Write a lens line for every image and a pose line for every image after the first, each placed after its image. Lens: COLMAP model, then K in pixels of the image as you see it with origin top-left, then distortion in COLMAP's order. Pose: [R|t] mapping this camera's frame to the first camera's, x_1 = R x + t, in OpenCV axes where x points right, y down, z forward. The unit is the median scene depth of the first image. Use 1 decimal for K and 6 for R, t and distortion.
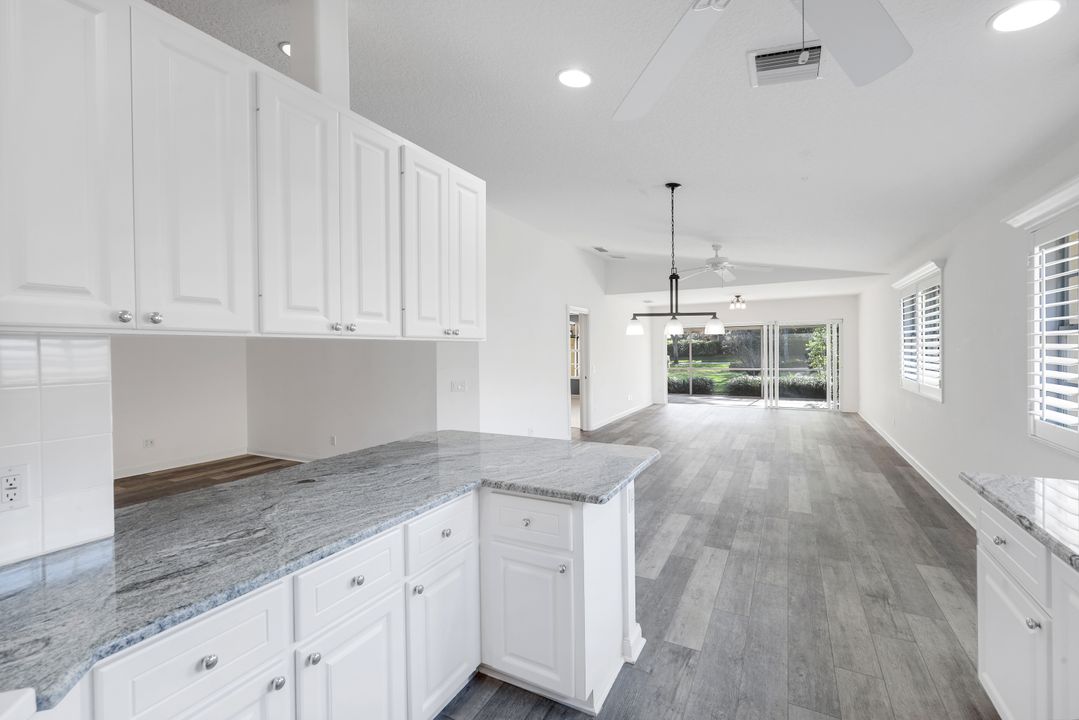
lens RADIAL K [[462.3, 0, 537.5], [0, 462.3, 354.3], [0, 0, 1]] dist [0.001380, 0.000040]
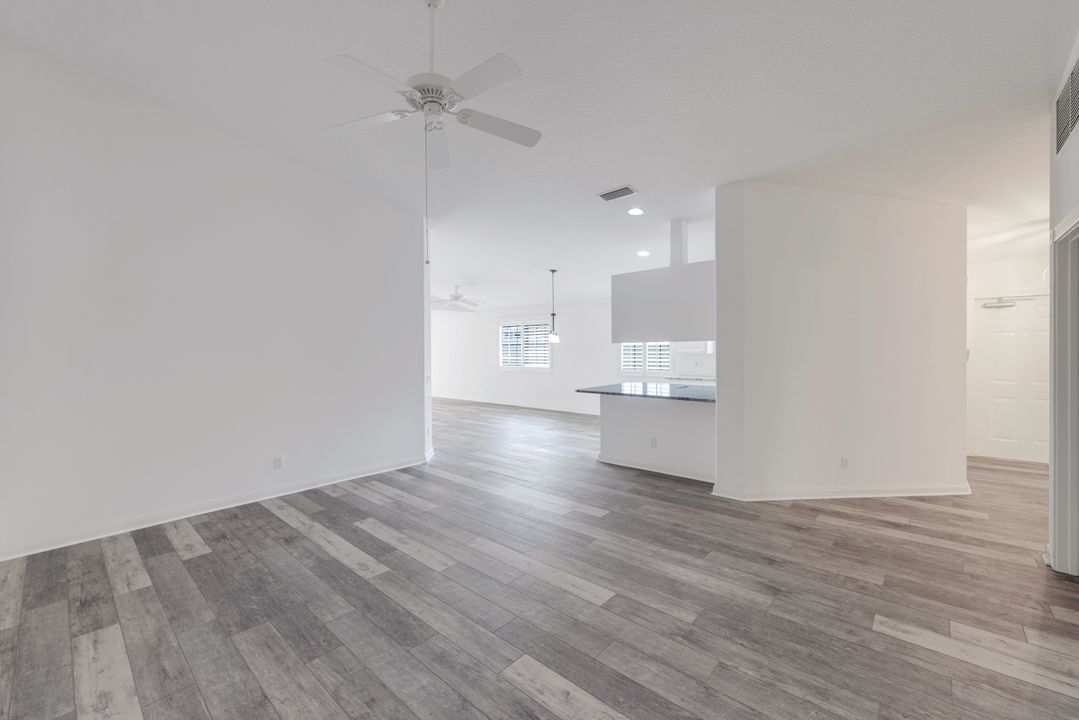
lens RADIAL K [[441.7, 0, 537.8], [0, 441.7, 351.9], [0, 0, 1]] dist [-0.001129, -0.000030]
pose [[0.235014, 0.002632, 0.971989, -1.649789], [0.019109, 0.999791, -0.007328, 0.016534], [-0.971804, 0.020295, 0.234914, 0.598328]]
